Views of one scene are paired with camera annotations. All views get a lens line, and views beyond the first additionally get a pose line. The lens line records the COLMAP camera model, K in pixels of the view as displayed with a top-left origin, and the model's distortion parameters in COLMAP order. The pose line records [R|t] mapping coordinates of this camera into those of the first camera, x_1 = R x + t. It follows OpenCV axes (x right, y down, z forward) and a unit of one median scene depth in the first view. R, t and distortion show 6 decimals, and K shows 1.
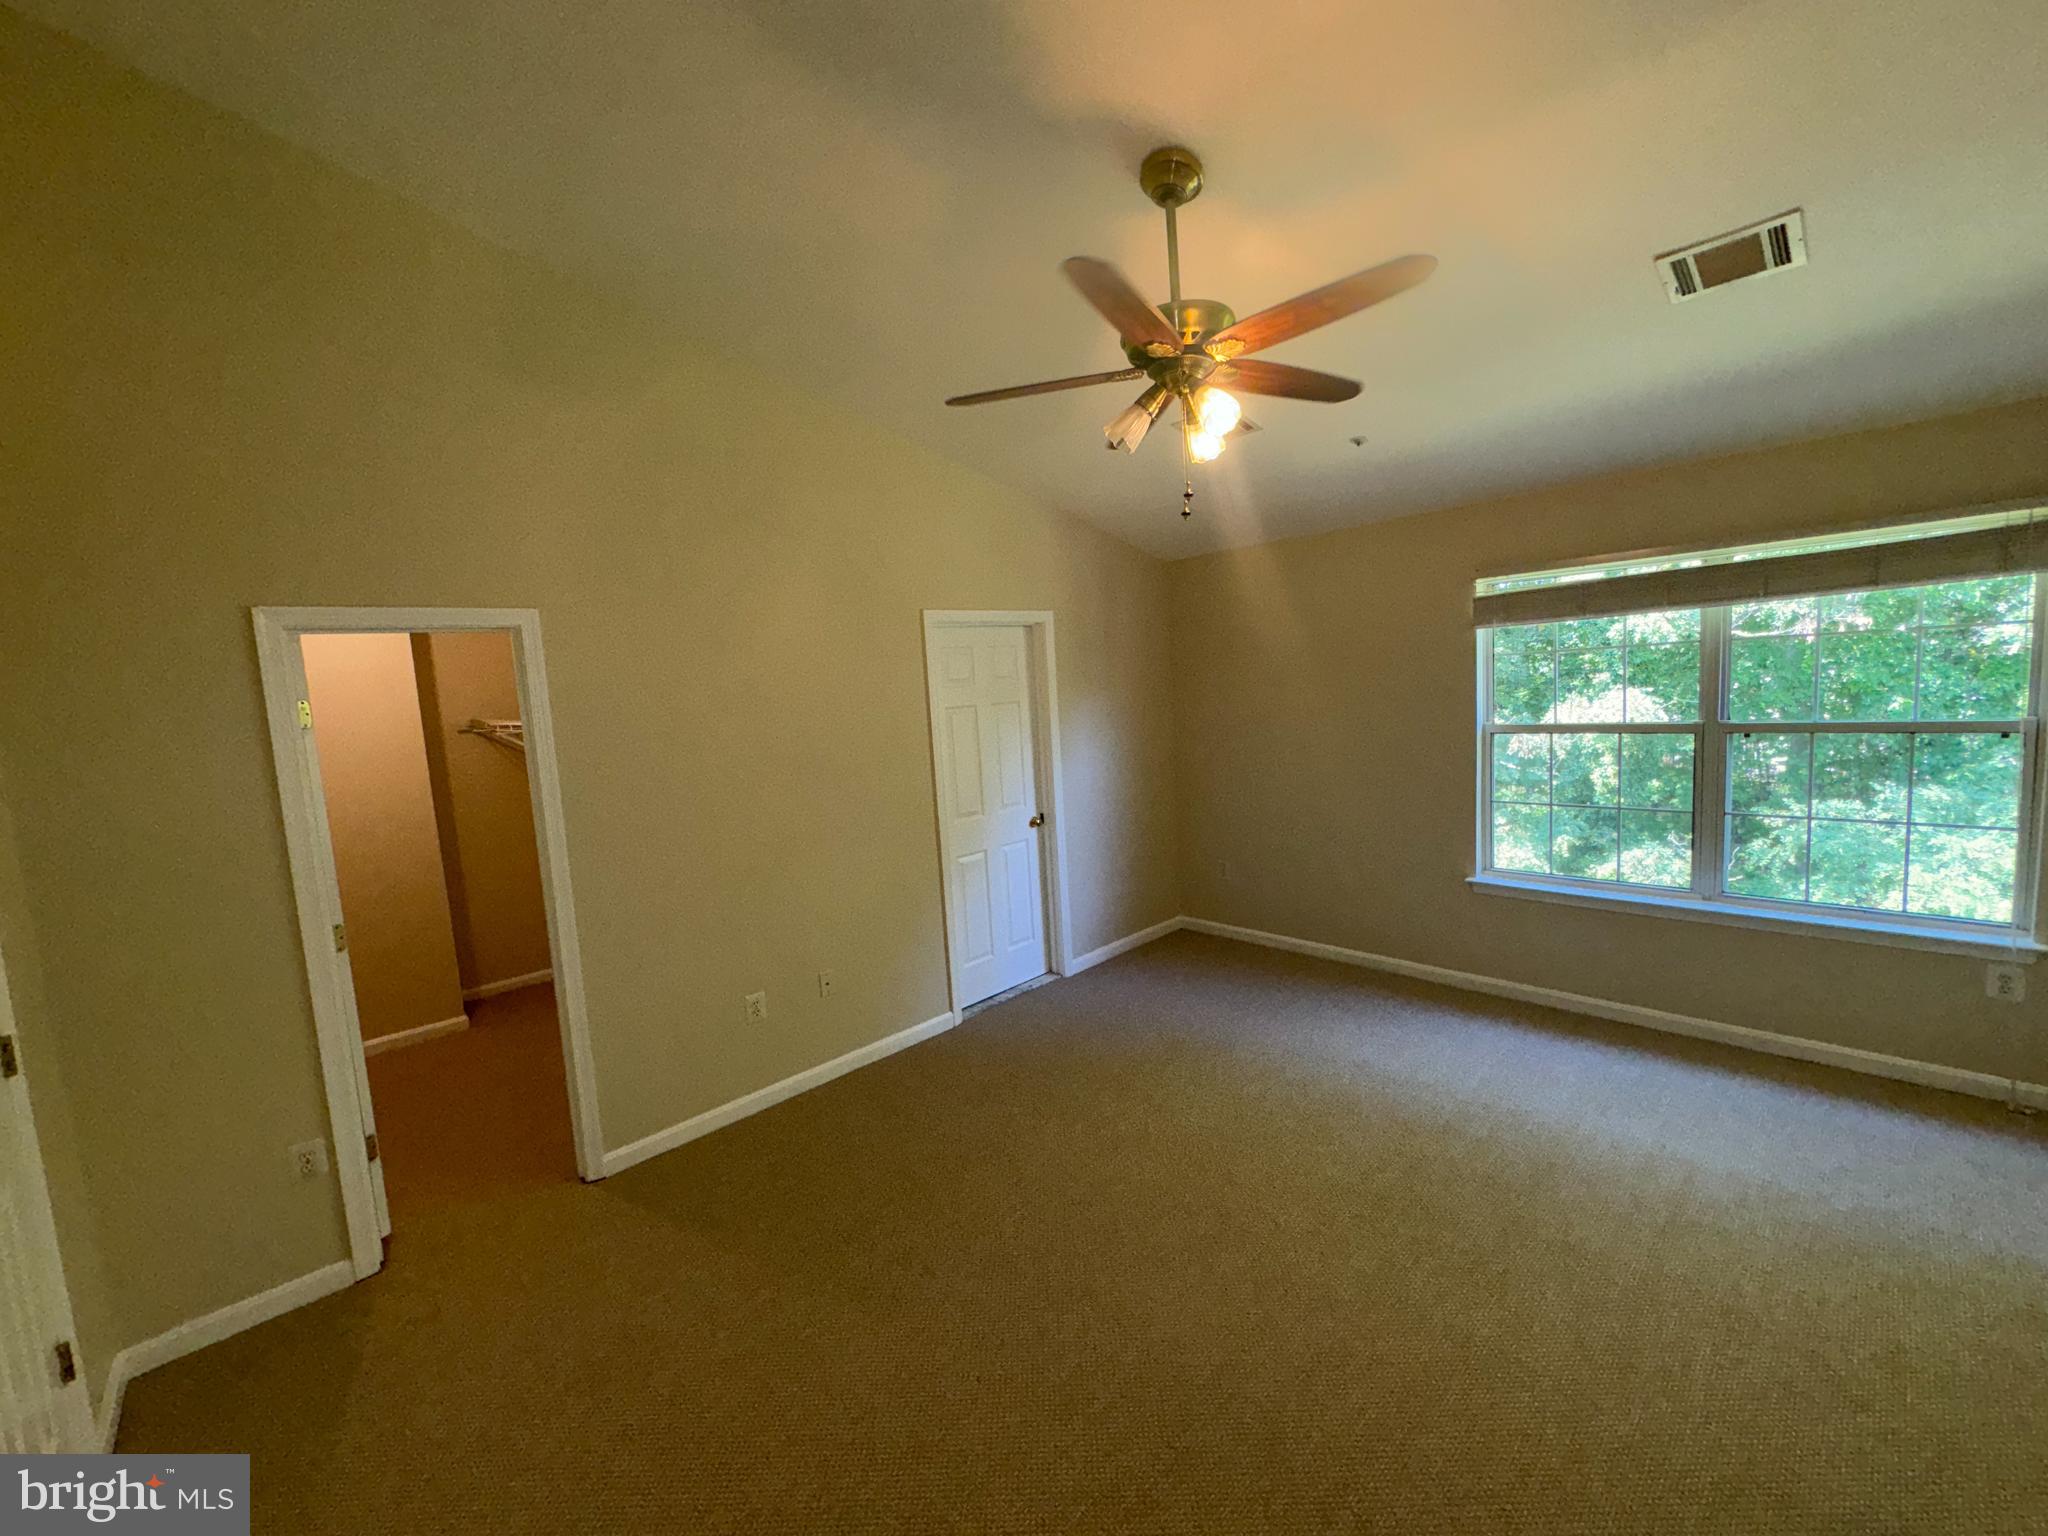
lens RADIAL K [[818.8, 0, 1027.1], [0, 818.8, 770.0], [0, 0, 1]] dist [-0.003964, -0.000225]
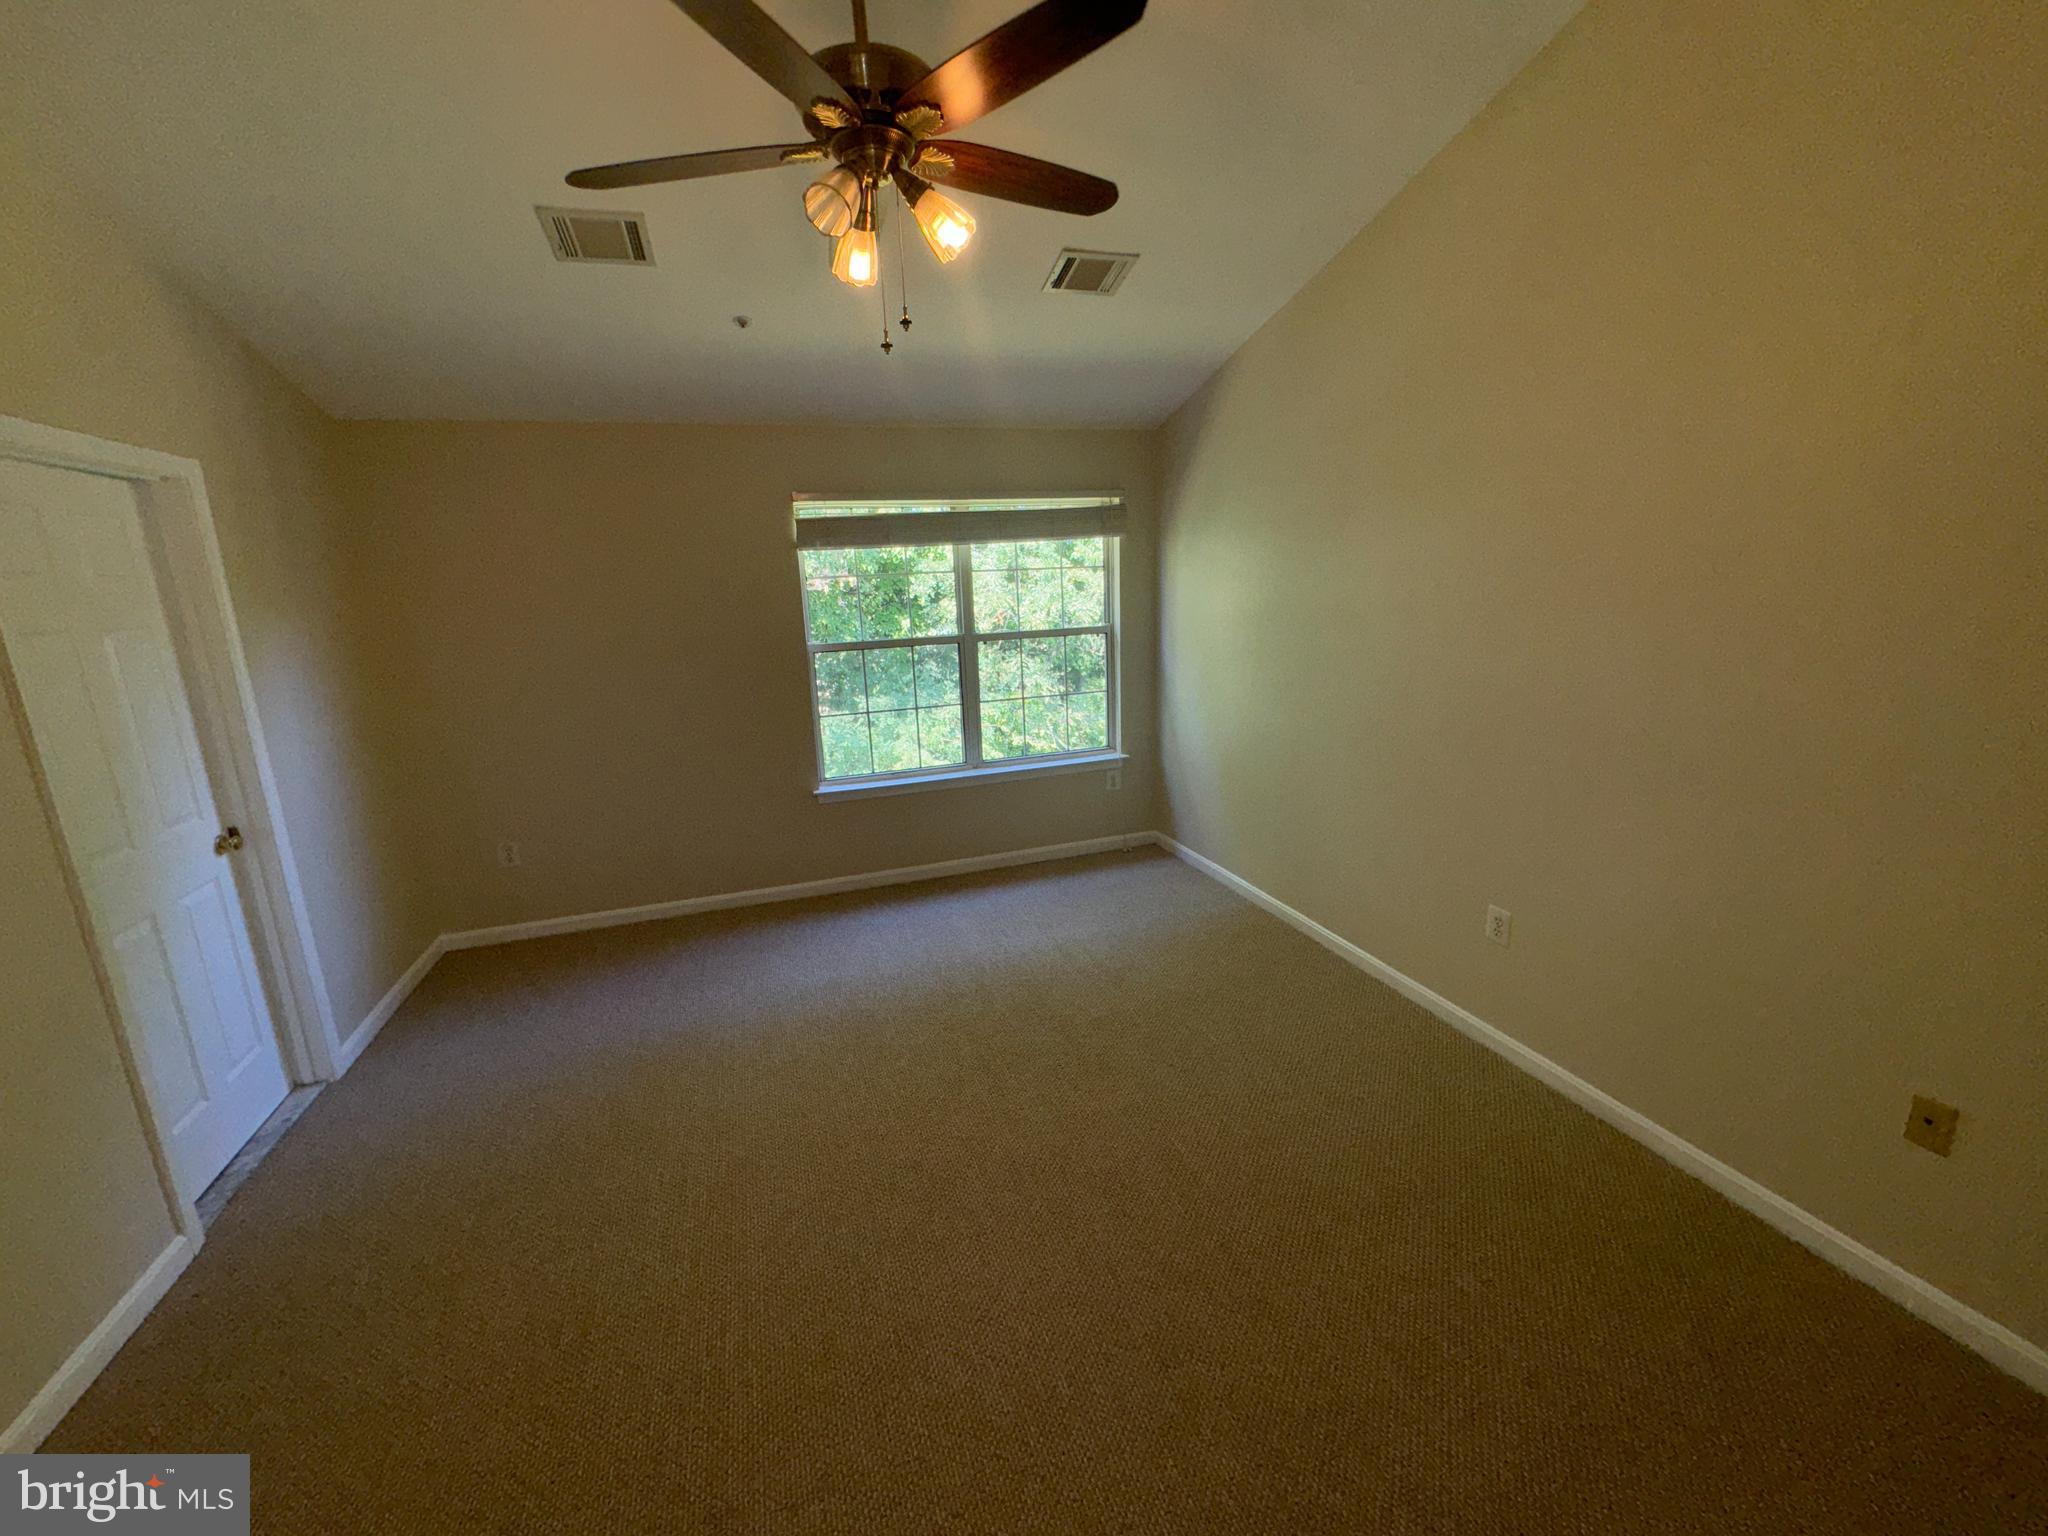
lens RADIAL K [[818.8, 0, 1027.1], [0, 818.8, 770.0], [0, 0, 1]] dist [-0.003964, -0.000225]
pose [[0.415977, -0.156125, 0.895873, -0.279985], [0.111191, 0.986492, 0.120289, 0.008214], [-0.902552, 0.049576, 0.427718, 0.290158]]
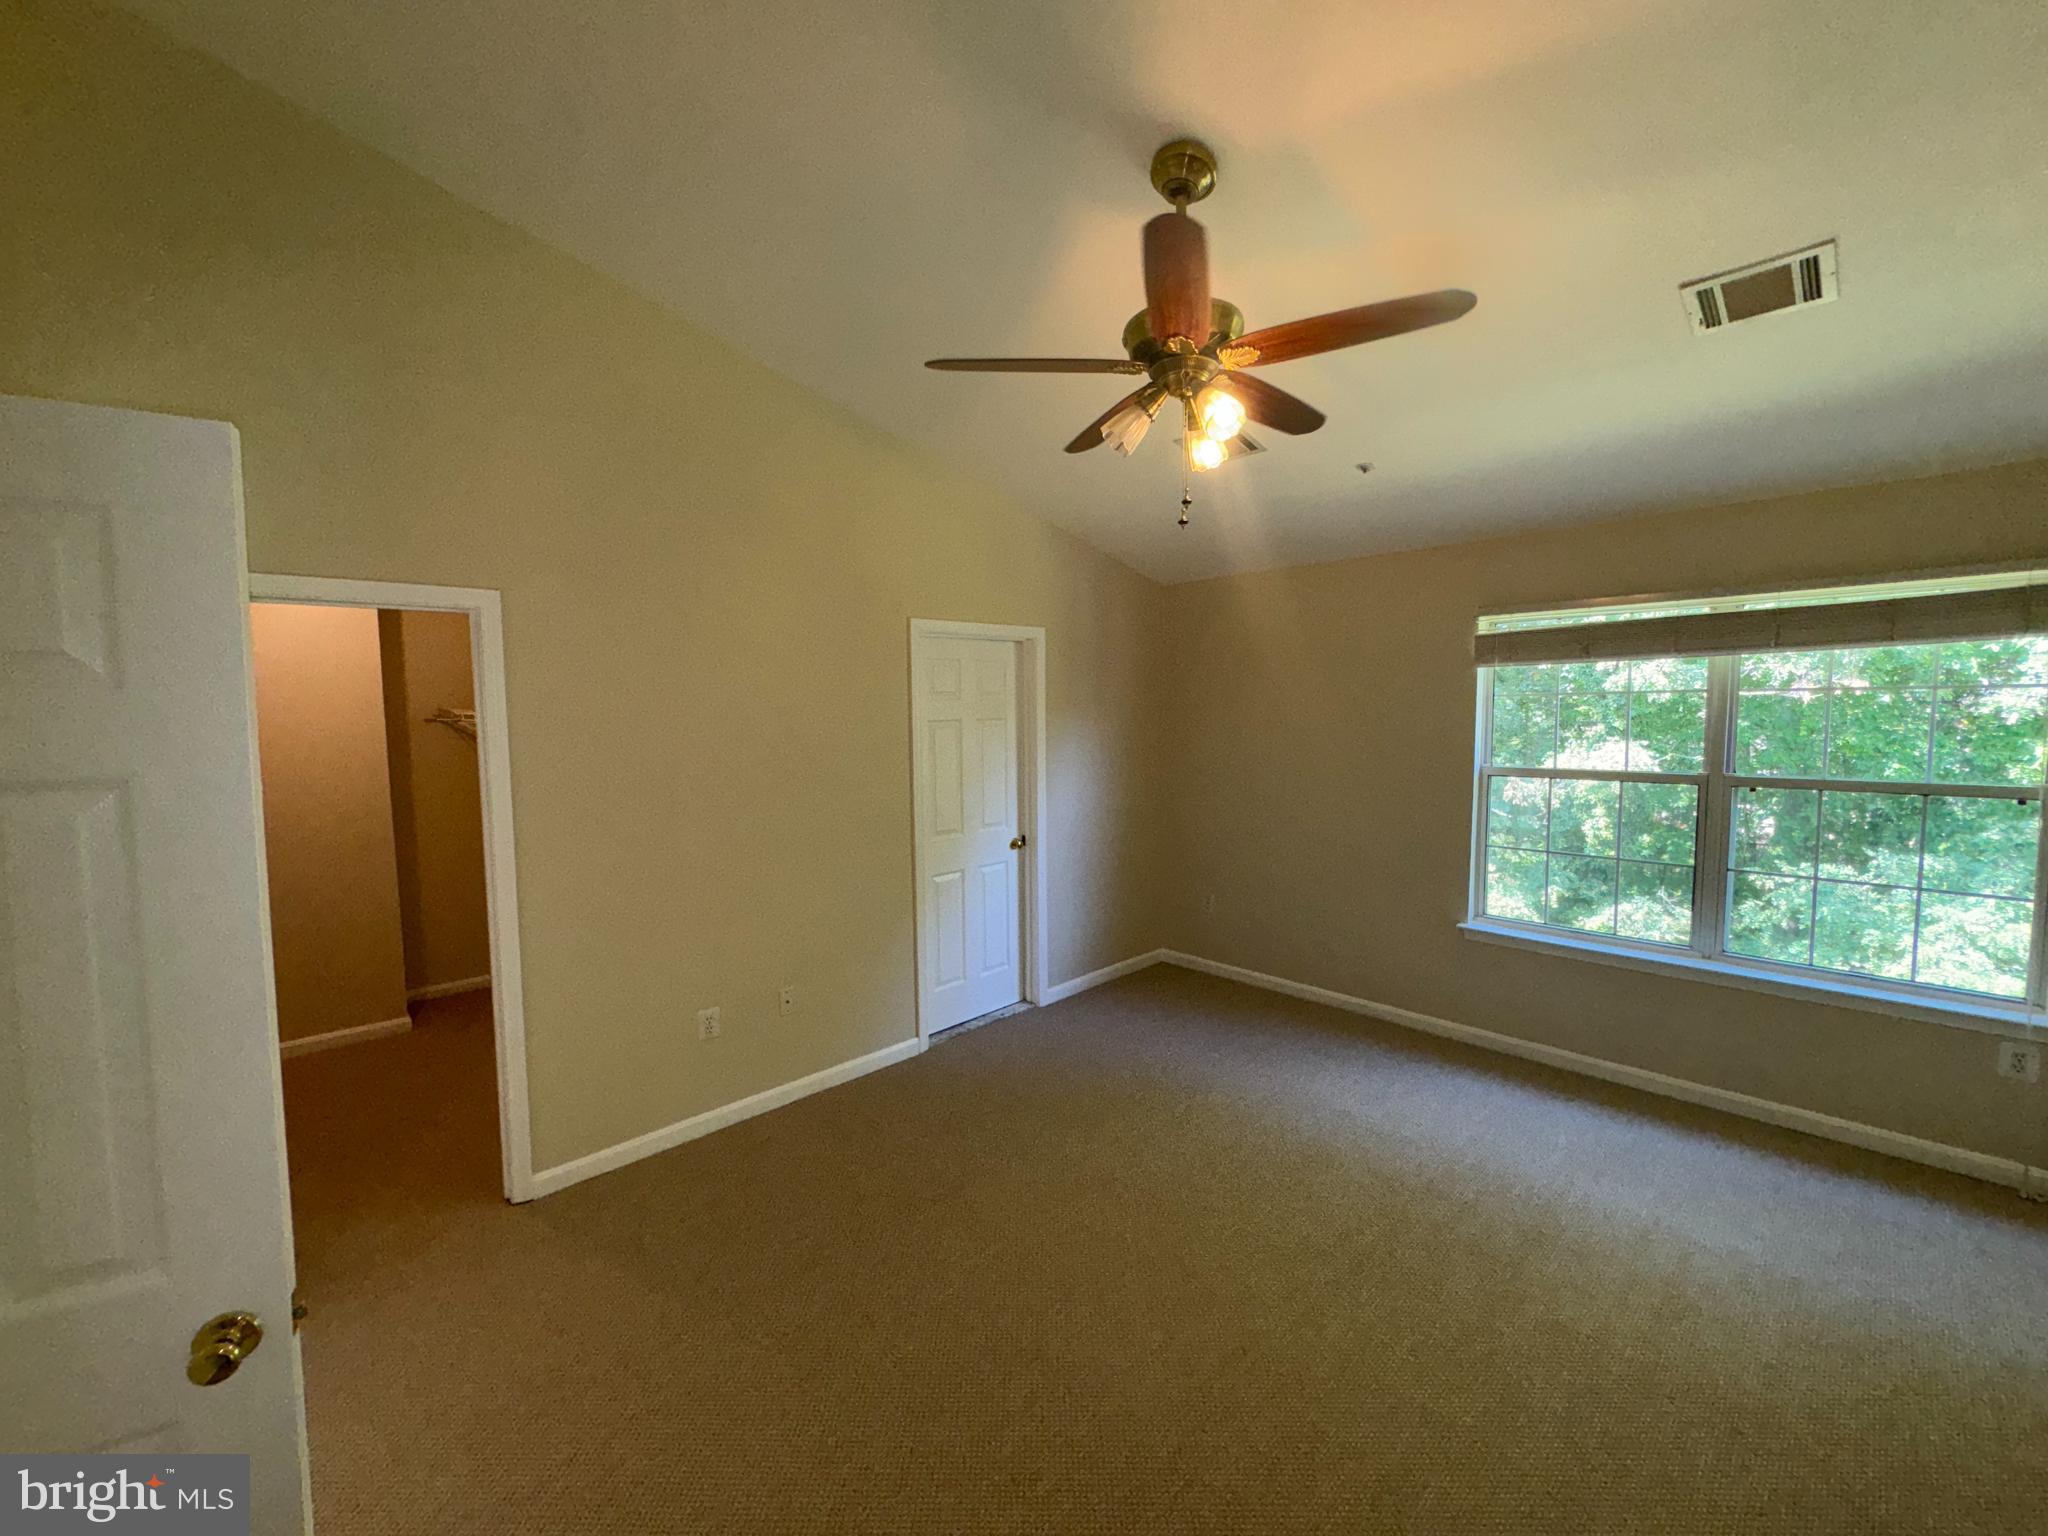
lens RADIAL K [[818.8, 0, 1027.1], [0, 818.8, 770.0], [0, 0, 1]] dist [-0.003964, -0.000225]
pose [[0.998650, 0.051084, 0.009364, 0.010338], [-0.050775, 0.998238, -0.030701, 0.006096], [-0.010916, 0.030184, 0.999485, 0.033957]]
